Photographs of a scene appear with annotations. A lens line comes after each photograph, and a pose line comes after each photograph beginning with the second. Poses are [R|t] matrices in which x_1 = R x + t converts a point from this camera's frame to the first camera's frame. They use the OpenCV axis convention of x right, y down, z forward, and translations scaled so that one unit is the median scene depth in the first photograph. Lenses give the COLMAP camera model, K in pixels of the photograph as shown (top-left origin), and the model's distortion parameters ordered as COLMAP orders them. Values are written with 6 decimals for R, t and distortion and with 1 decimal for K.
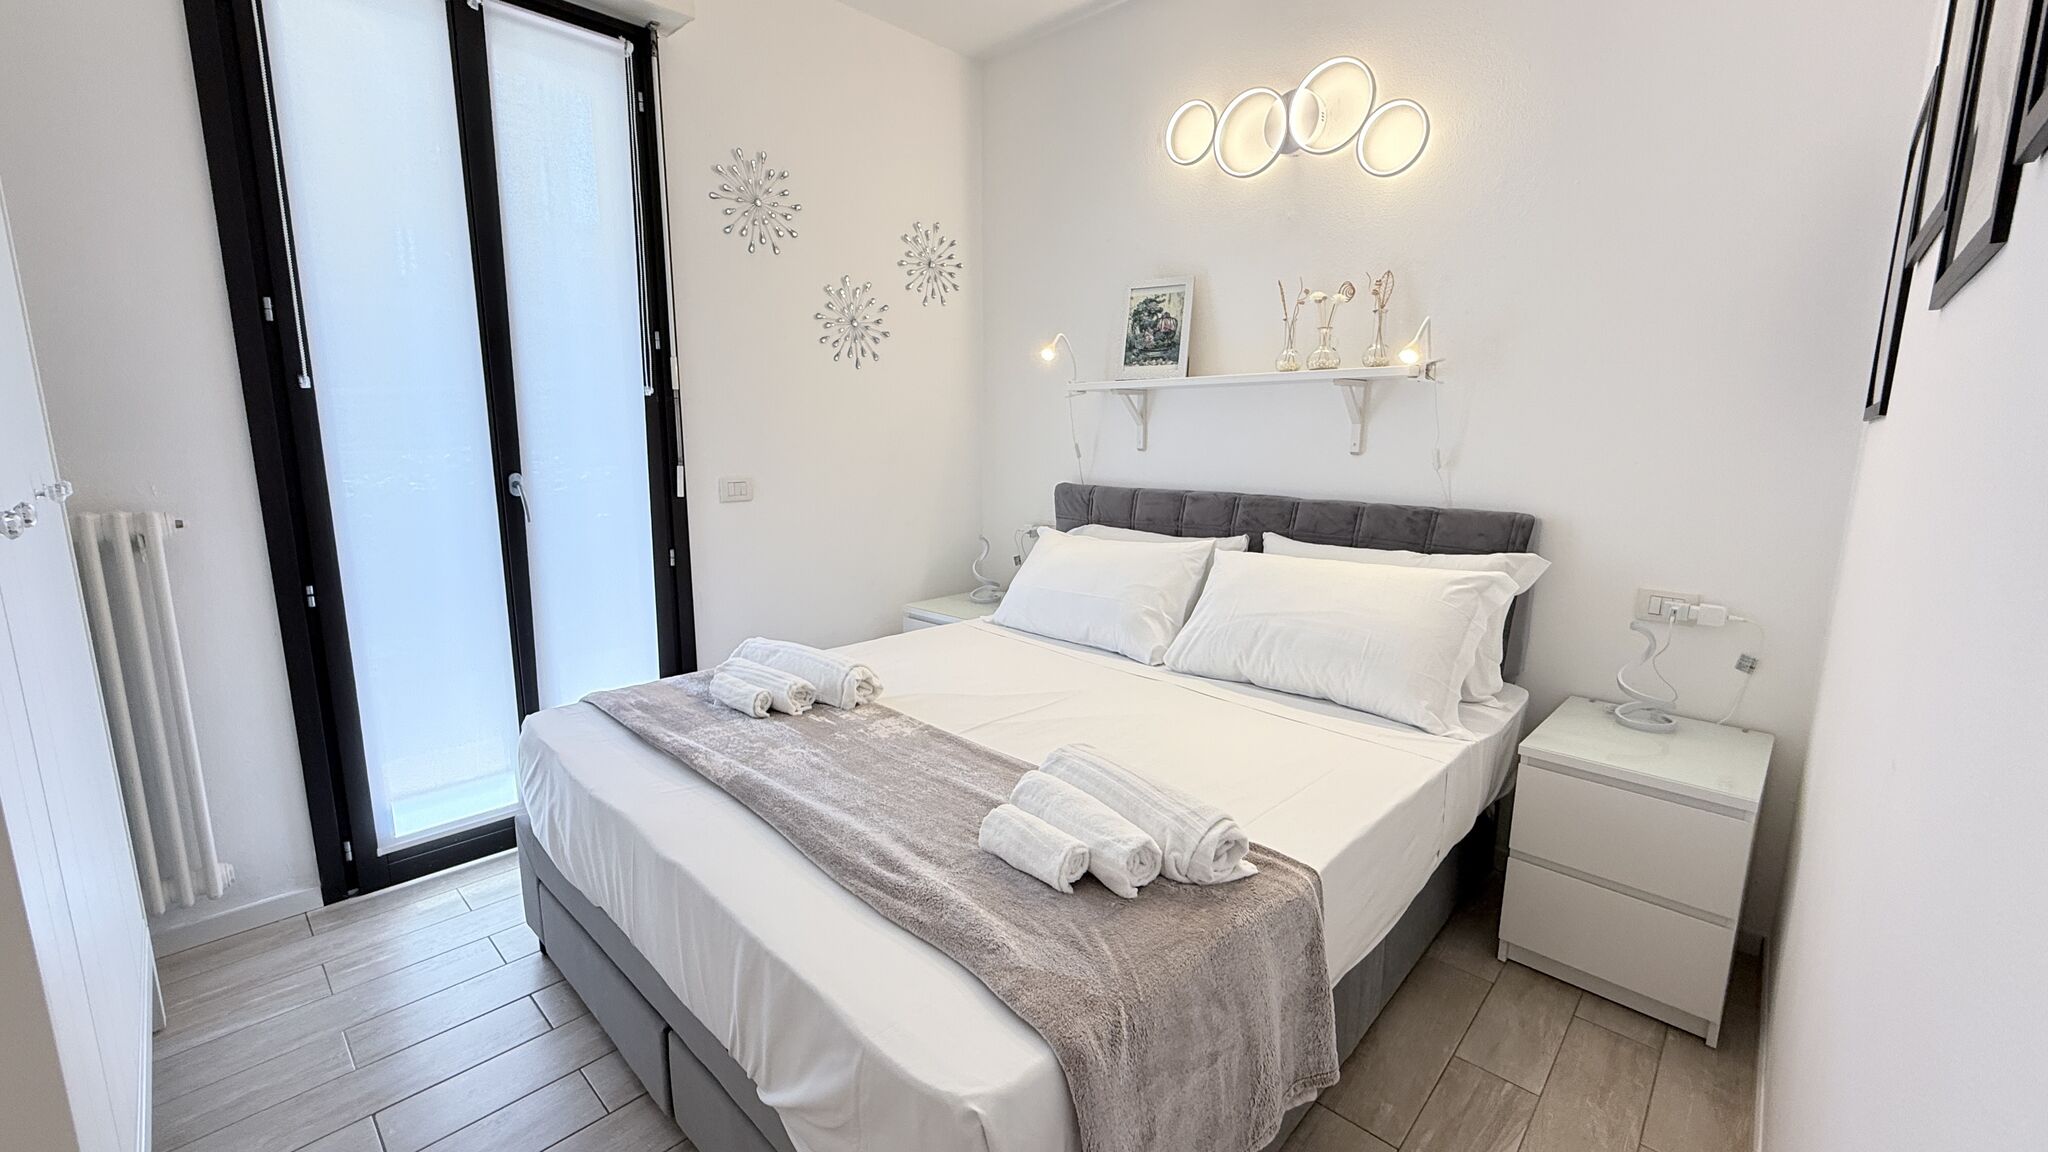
lens RADIAL K [[816.2, 0, 1025.4], [0, 816.2, 573.6], [0, 0, 1]] dist [0.000595, -0.000380]
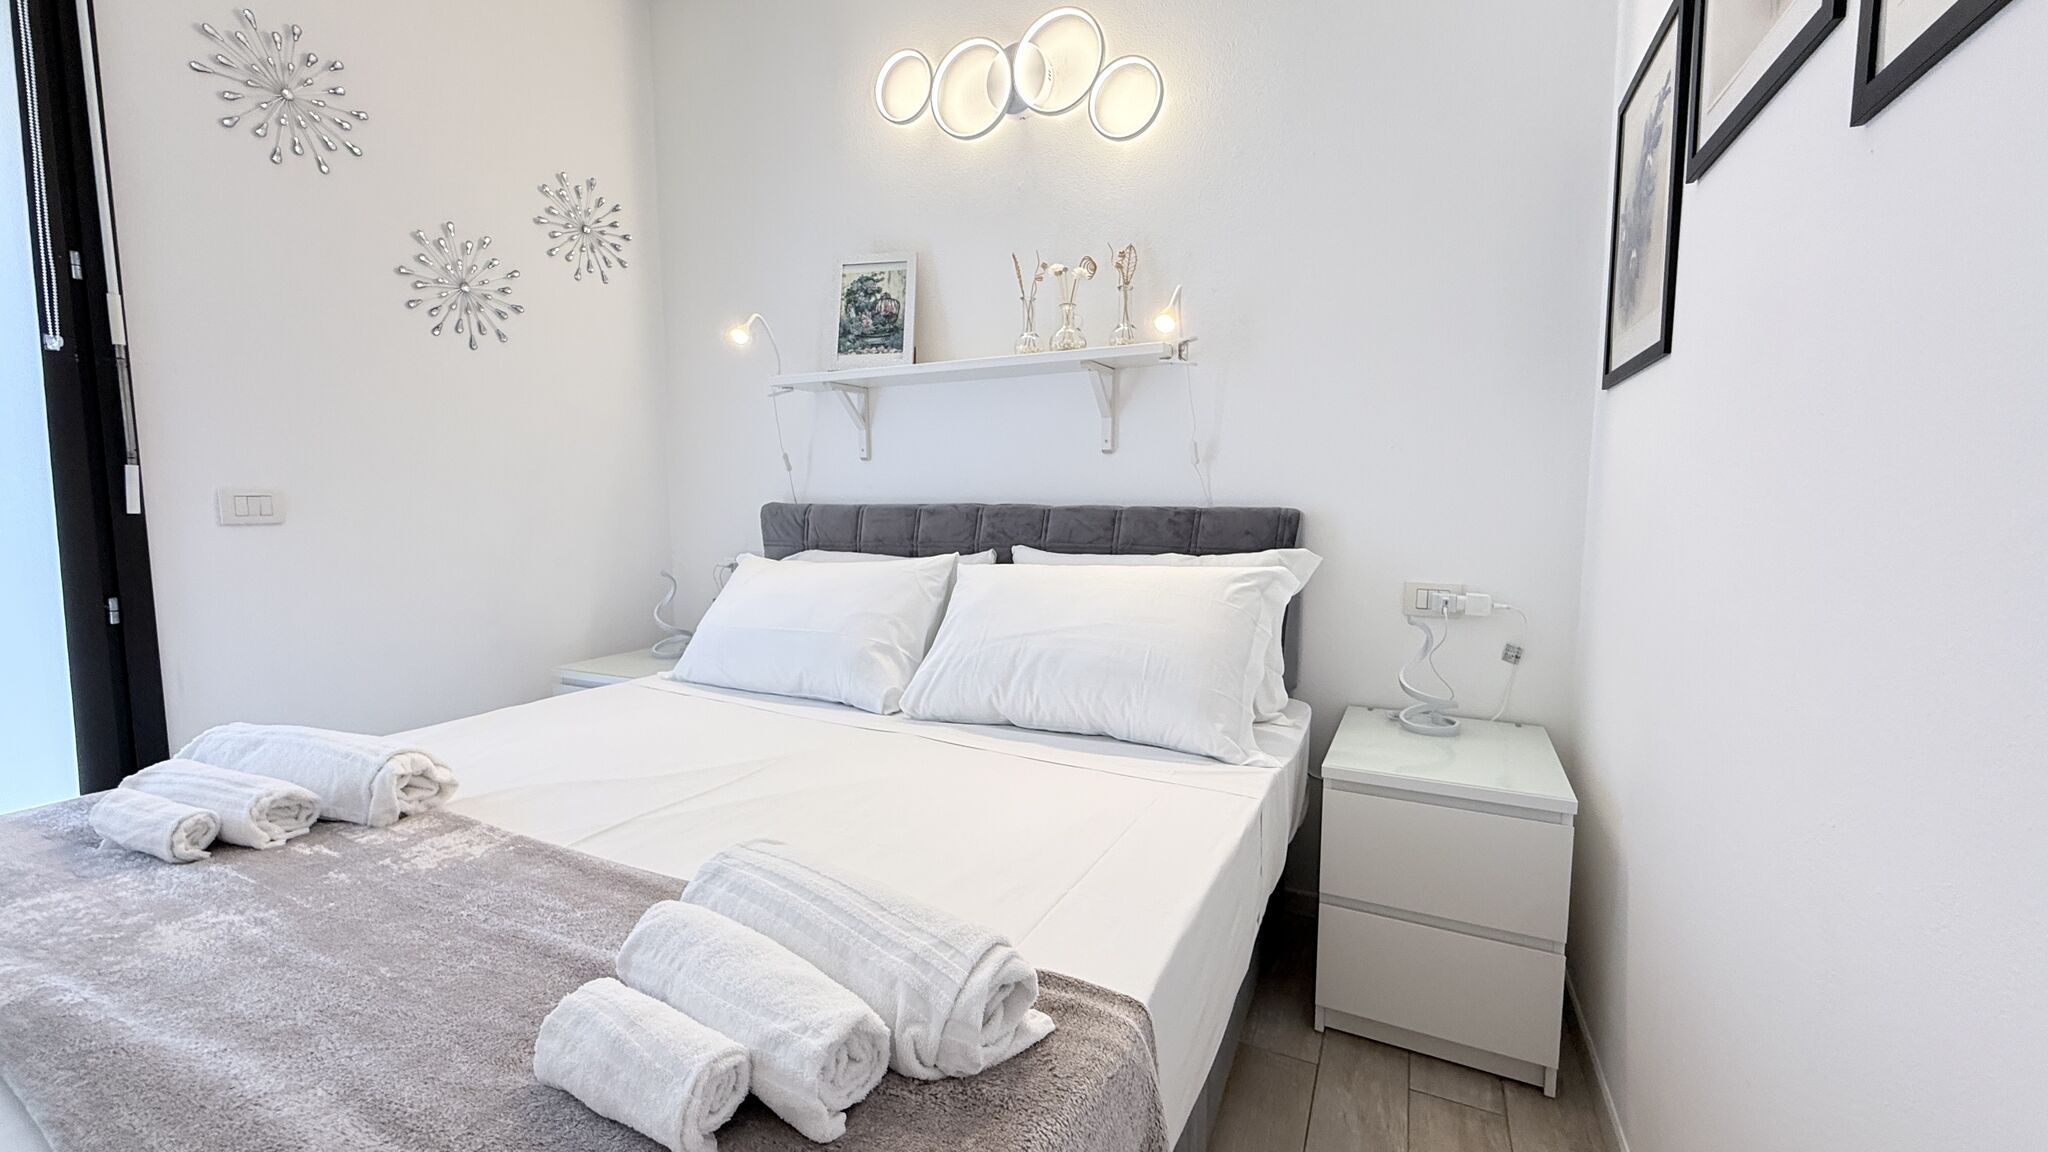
lens RADIAL K [[816.2, 0, 1021.0], [0, 816.2, 572.6], [0, 0, 1]] dist [0.000595, -0.000380]
pose [[0.952863, -0.035904, 0.301270, 0.056289], [0.059207, 0.995888, -0.068576, 0.045245], [-0.297568, 0.083180, 0.951070, 0.247085]]
